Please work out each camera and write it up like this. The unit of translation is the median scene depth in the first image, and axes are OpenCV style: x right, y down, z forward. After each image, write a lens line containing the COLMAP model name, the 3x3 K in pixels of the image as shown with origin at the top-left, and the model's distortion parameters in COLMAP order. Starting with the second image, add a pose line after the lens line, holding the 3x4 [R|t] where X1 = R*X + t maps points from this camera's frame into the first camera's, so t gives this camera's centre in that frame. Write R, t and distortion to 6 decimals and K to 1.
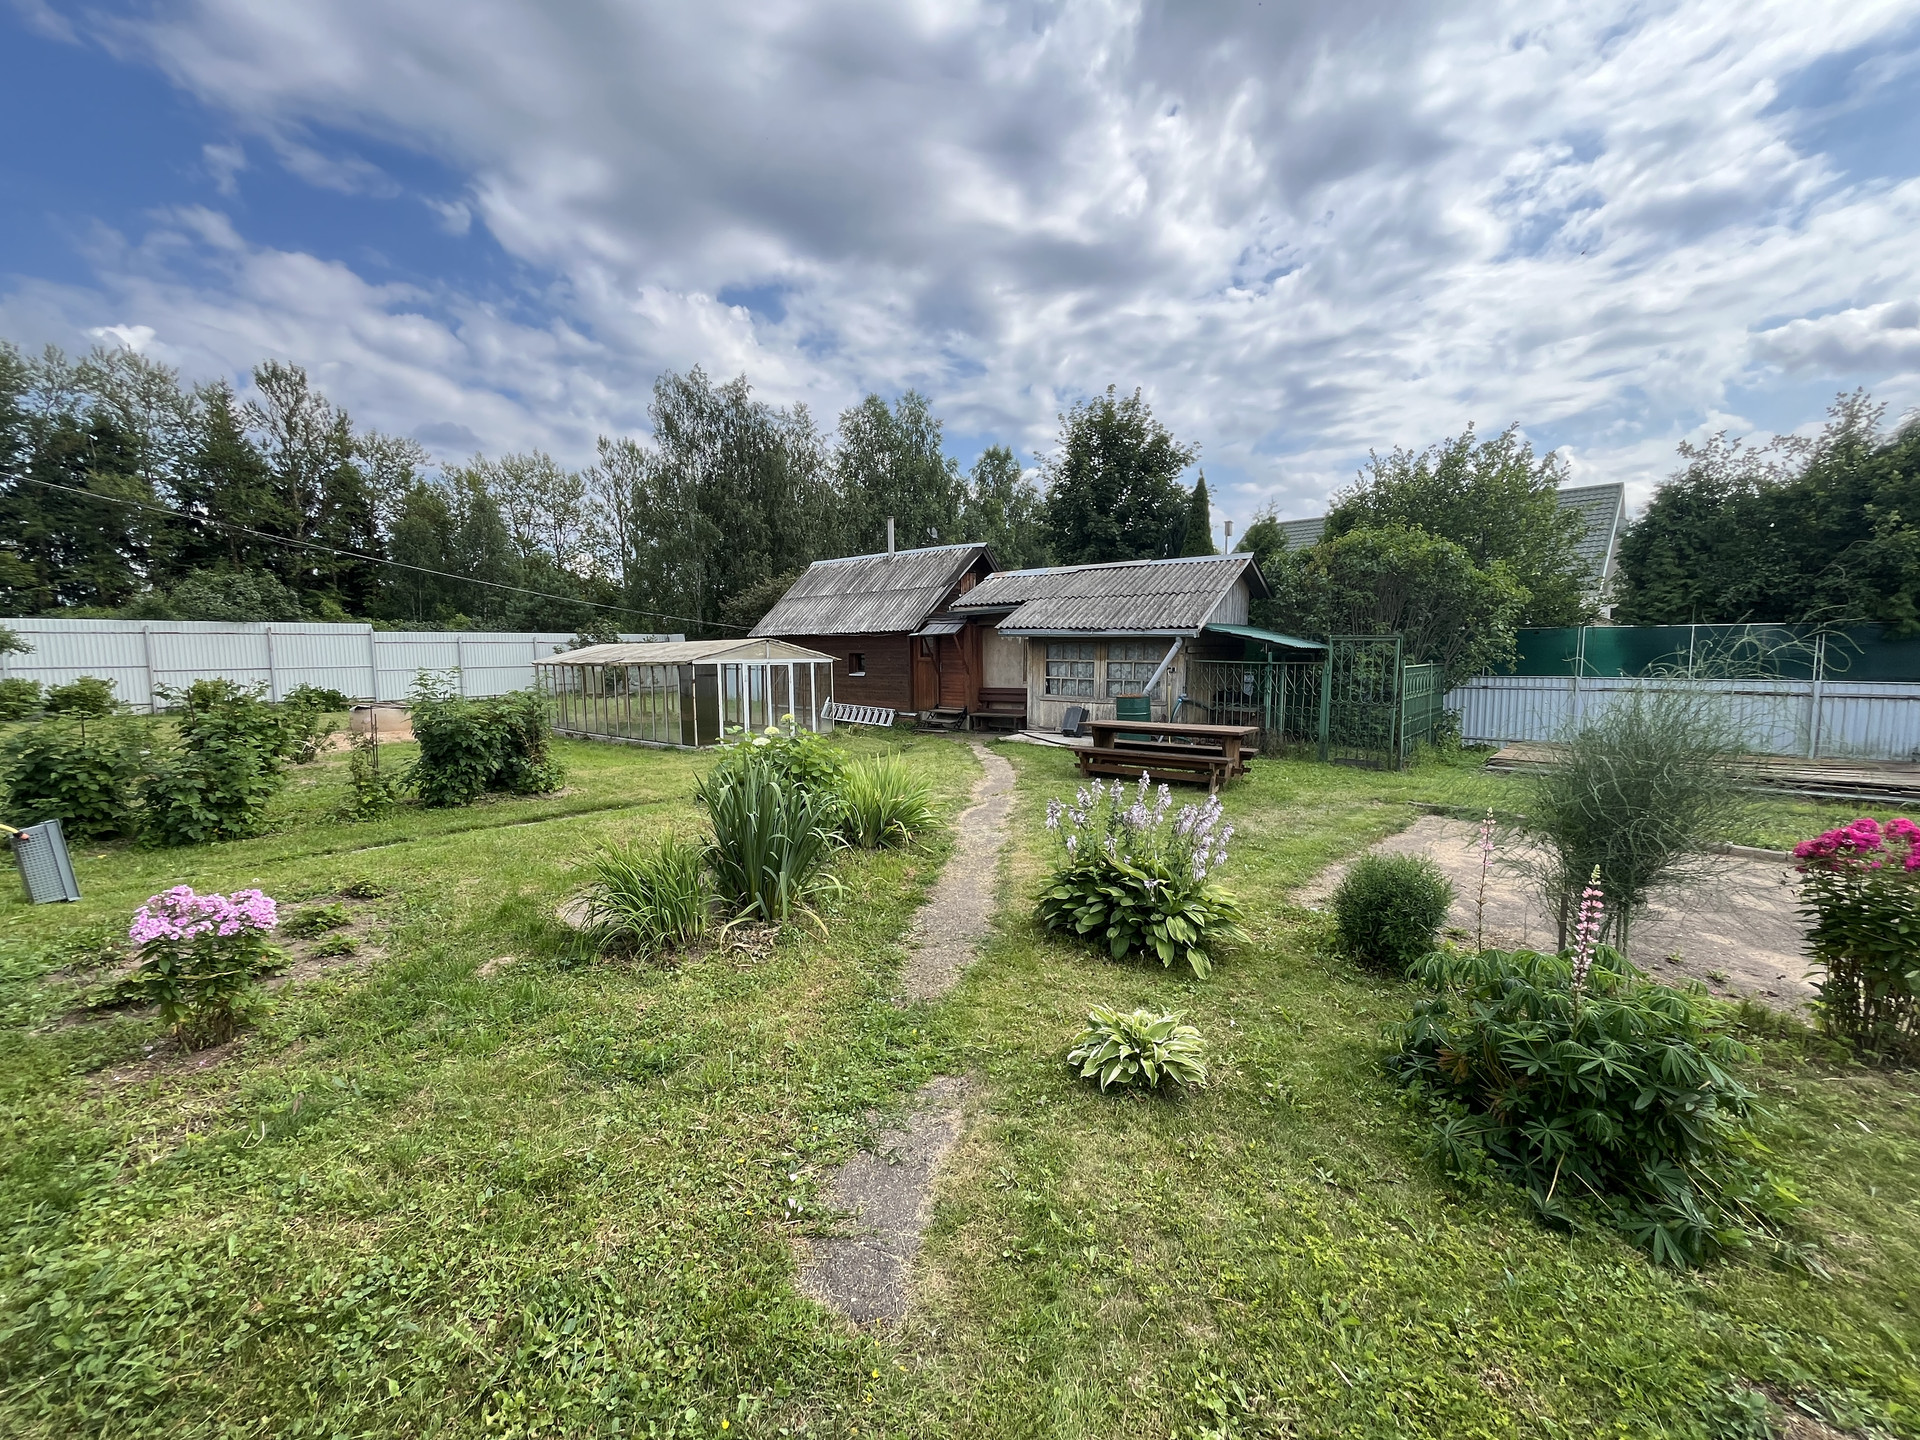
lens RADIAL K [[783.1, 0, 954.6], [0, 783.1, 713.6], [0, 0, 1]] dist [0.000482, -0.001118]
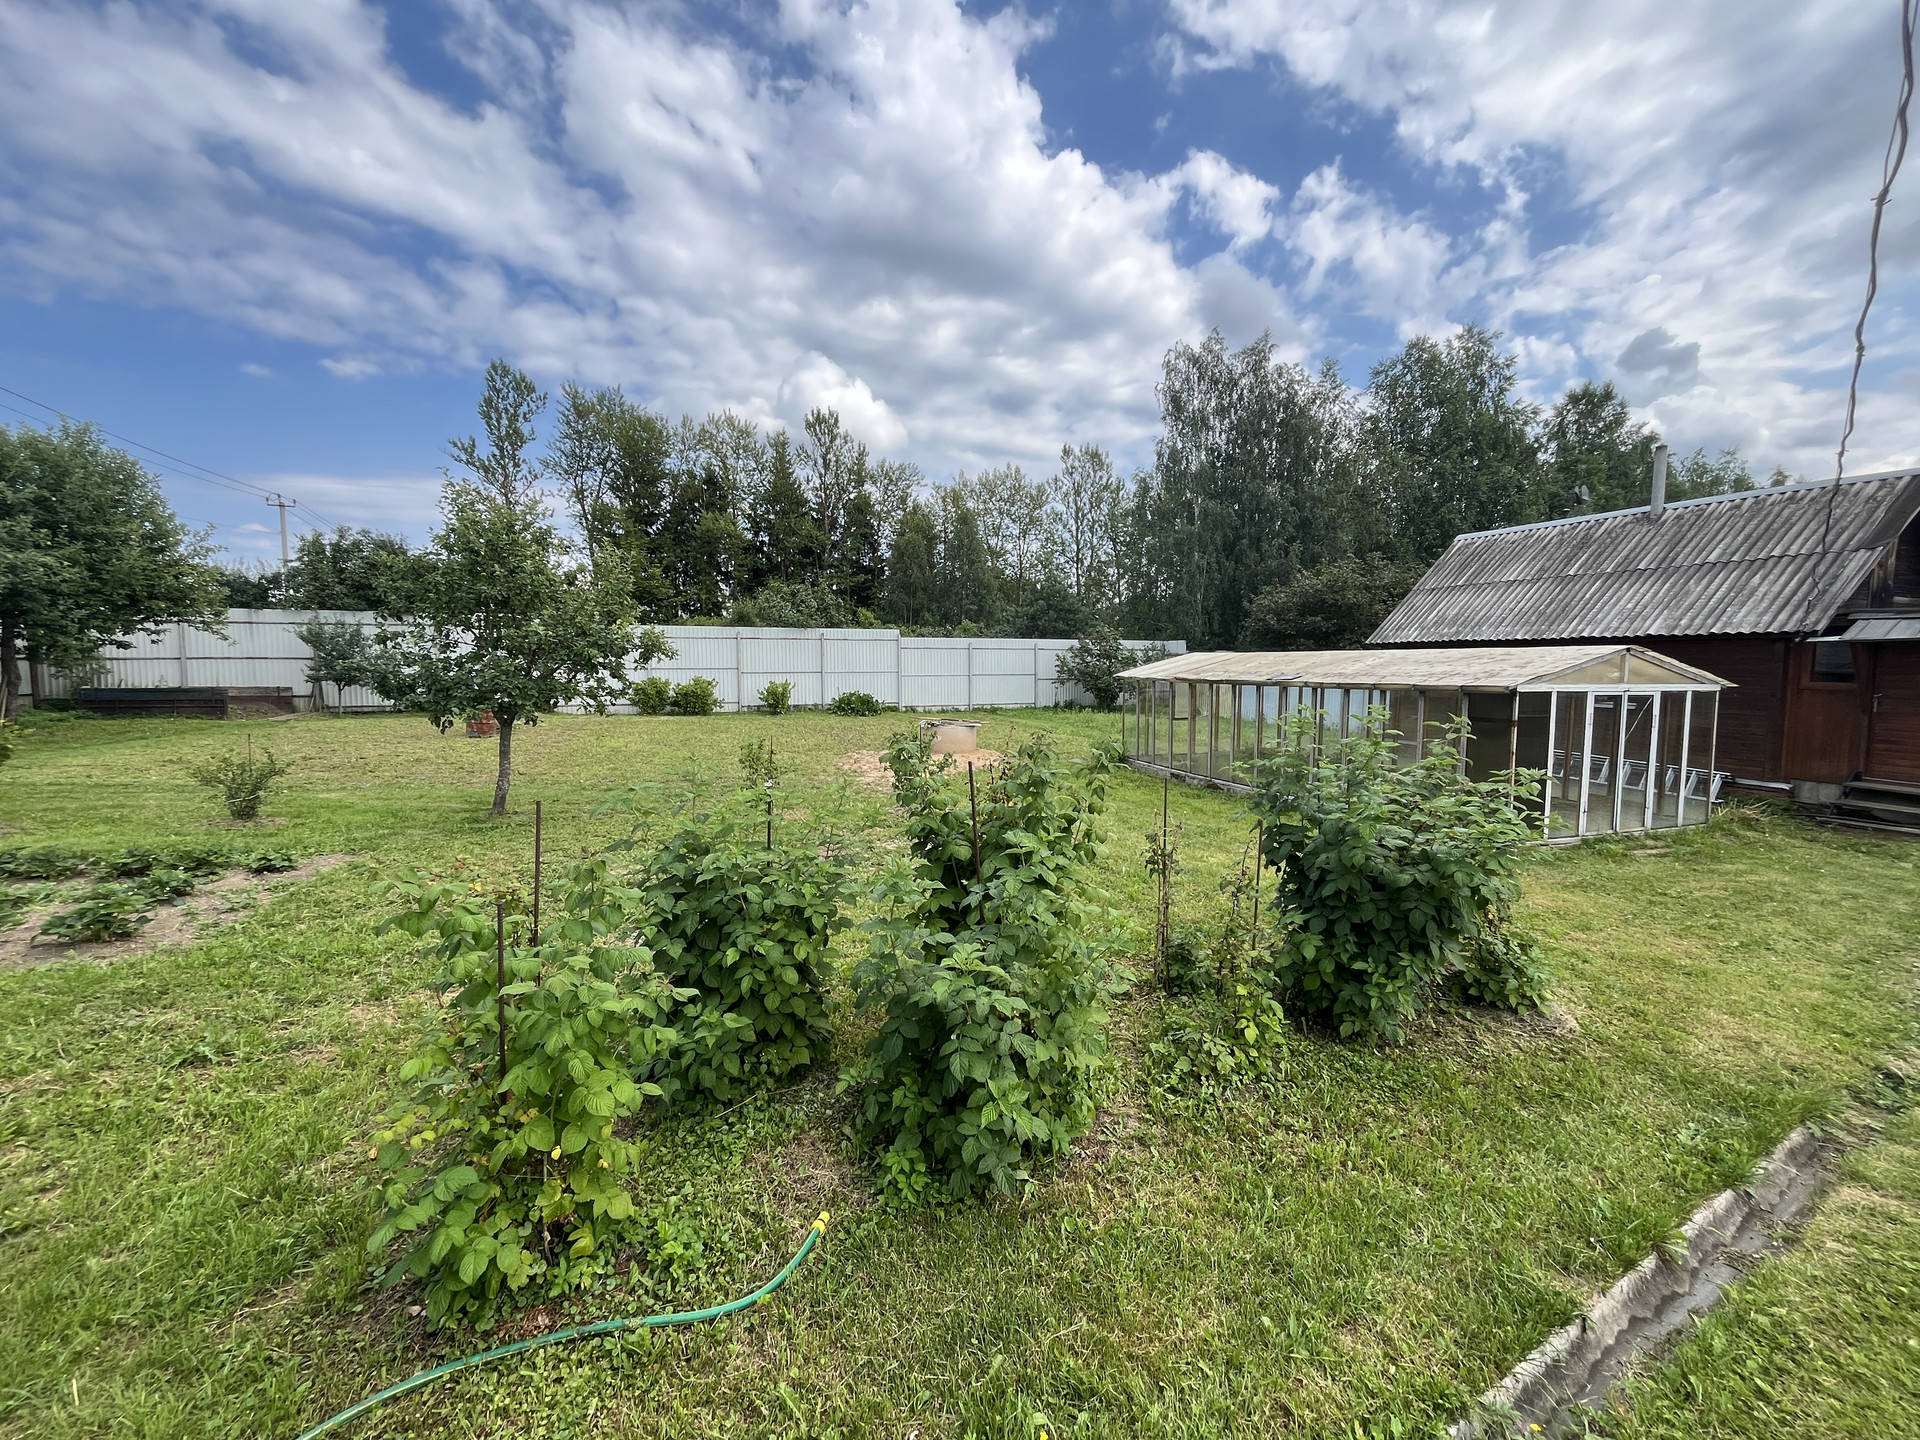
lens RADIAL K [[783.1, 0, 945.7], [0, 783.1, 710.9], [0, 0, 1]] dist [0.000482, -0.001118]
pose [[0.868805, 0.045264, -0.493081, -0.165202], [-0.051594, 0.998668, 0.000767, -0.012094], [0.492459, 0.024773, 0.869983, 0.133267]]
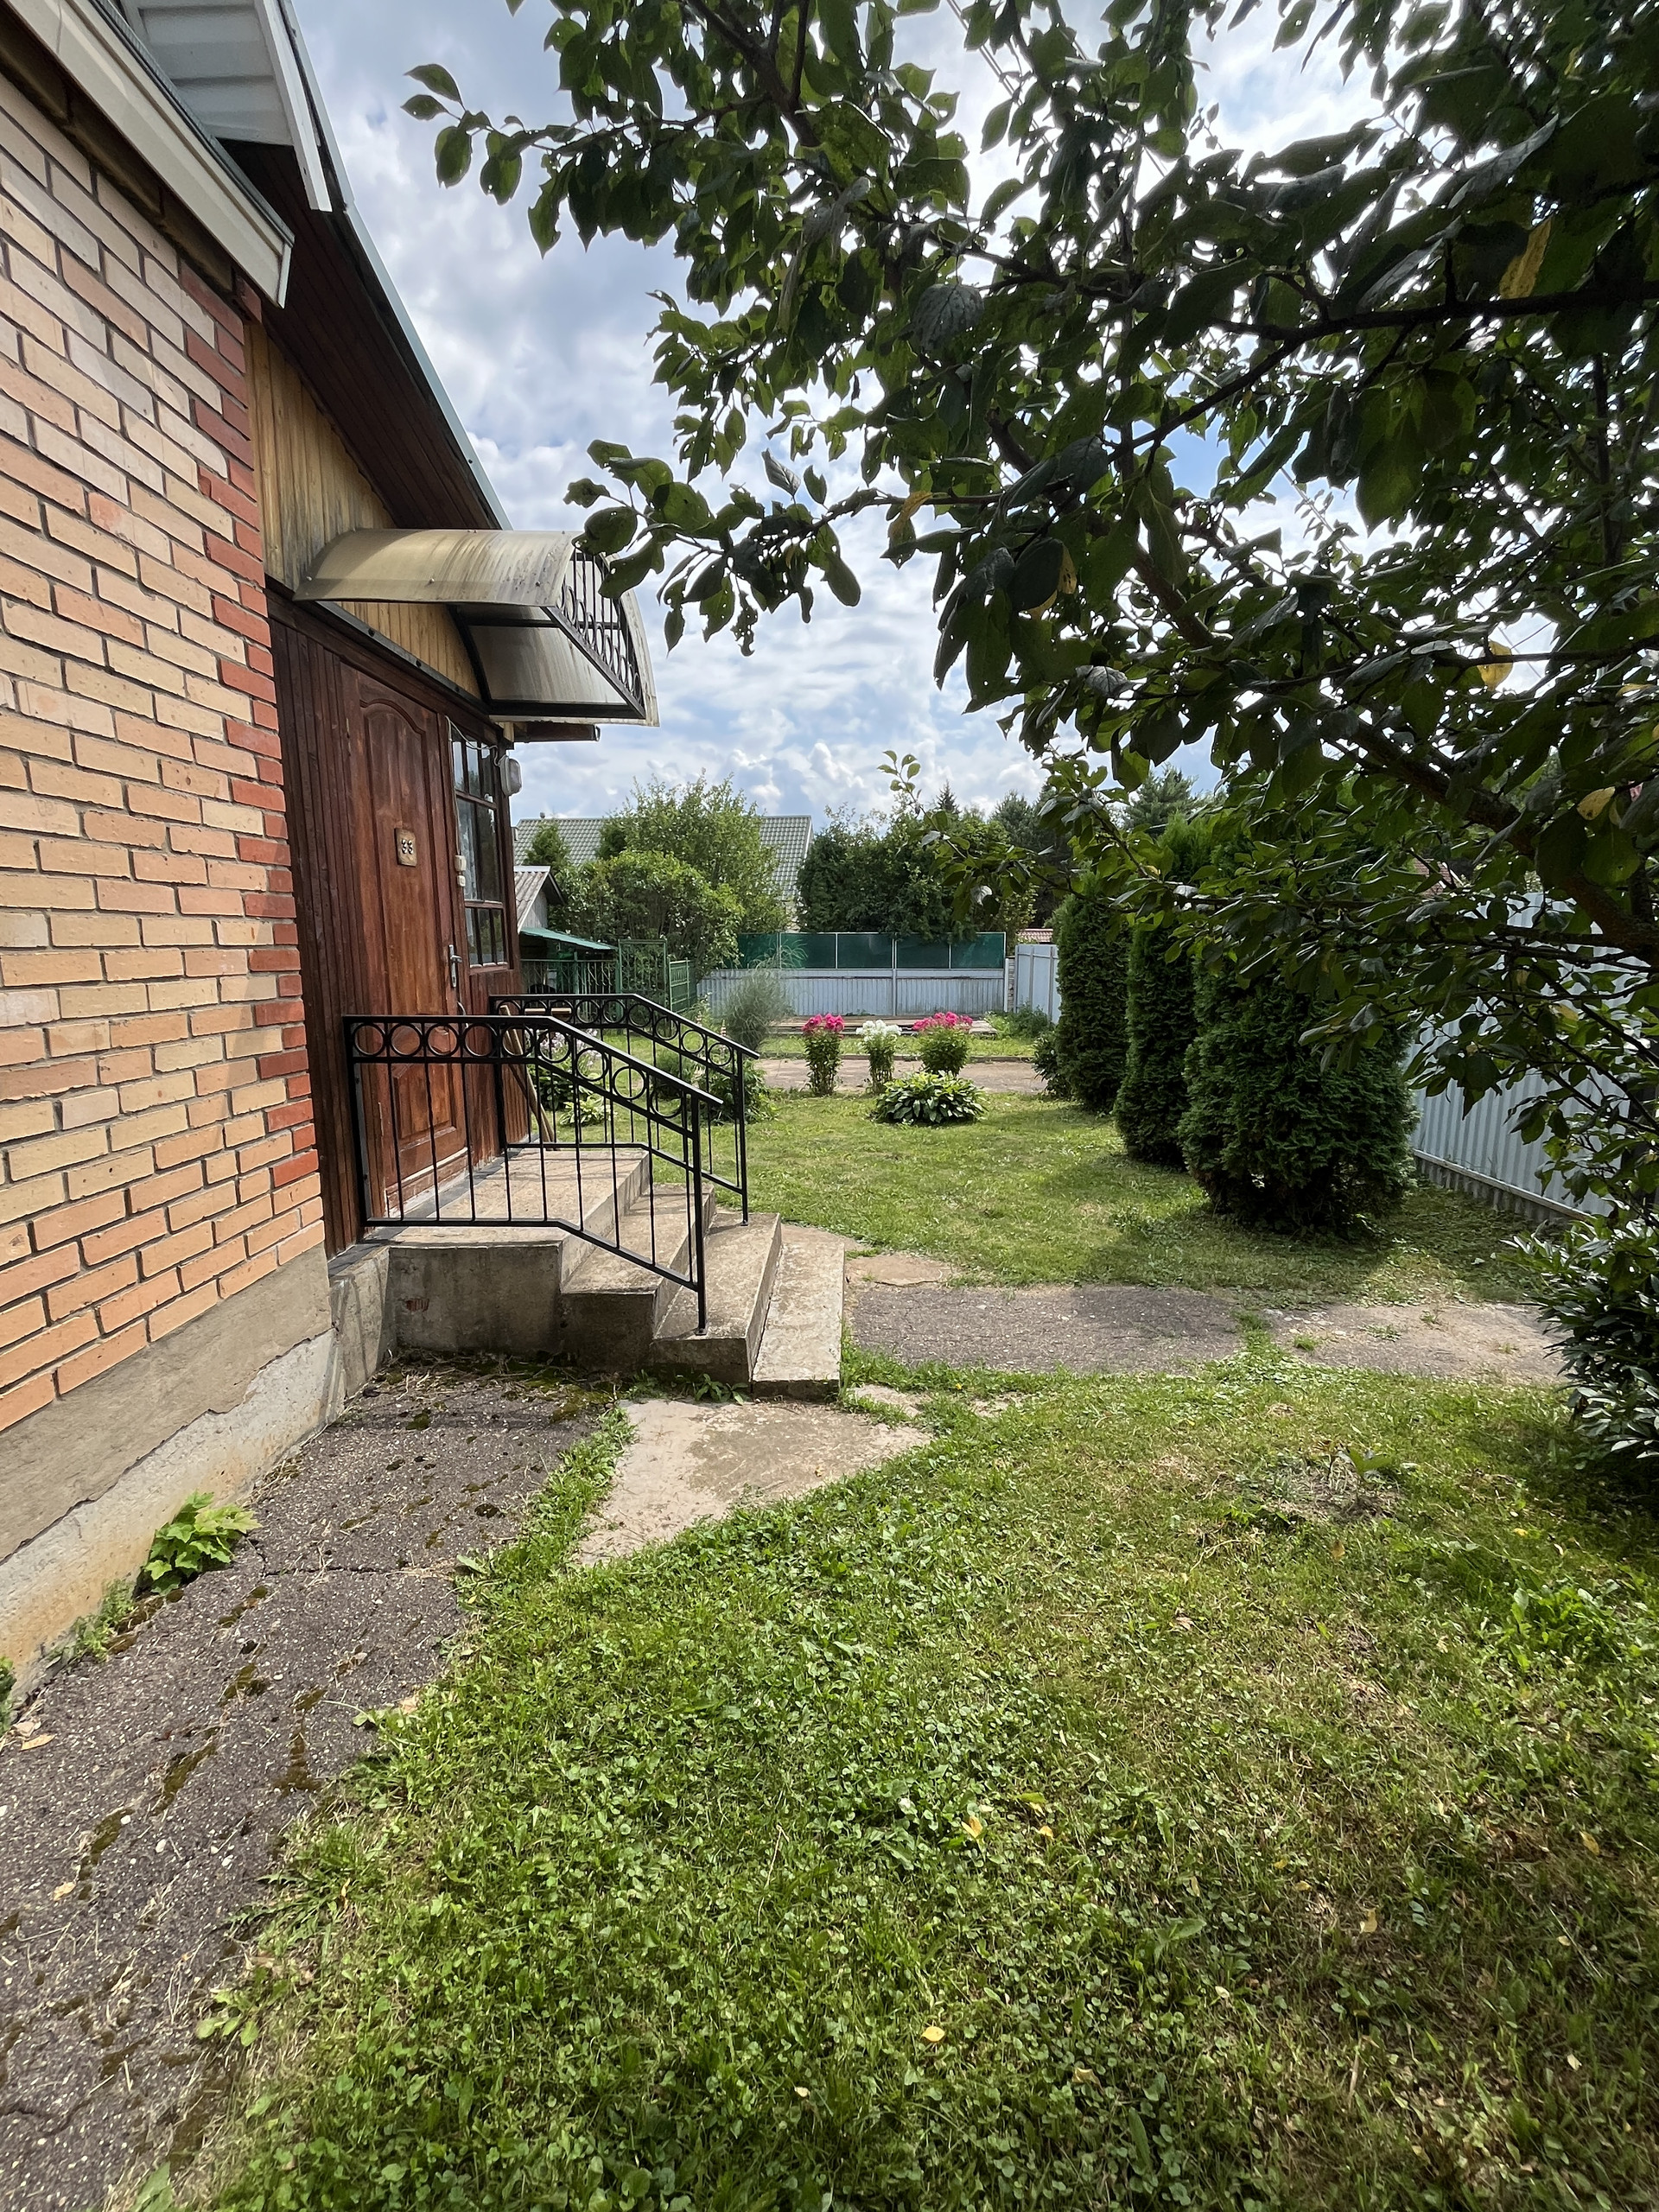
lens RADIAL K [[902.2, 0, 843.9], [0, 902.2, 1110.1], [0, 0, 1]] dist [0.000482, -0.001118]
pose [[0.765505, -0.115044, 0.633061, -0.082259], [0.051966, 0.991726, 0.117385, 0.009832], [-0.641327, -0.056961, 0.765150, -0.157187]]
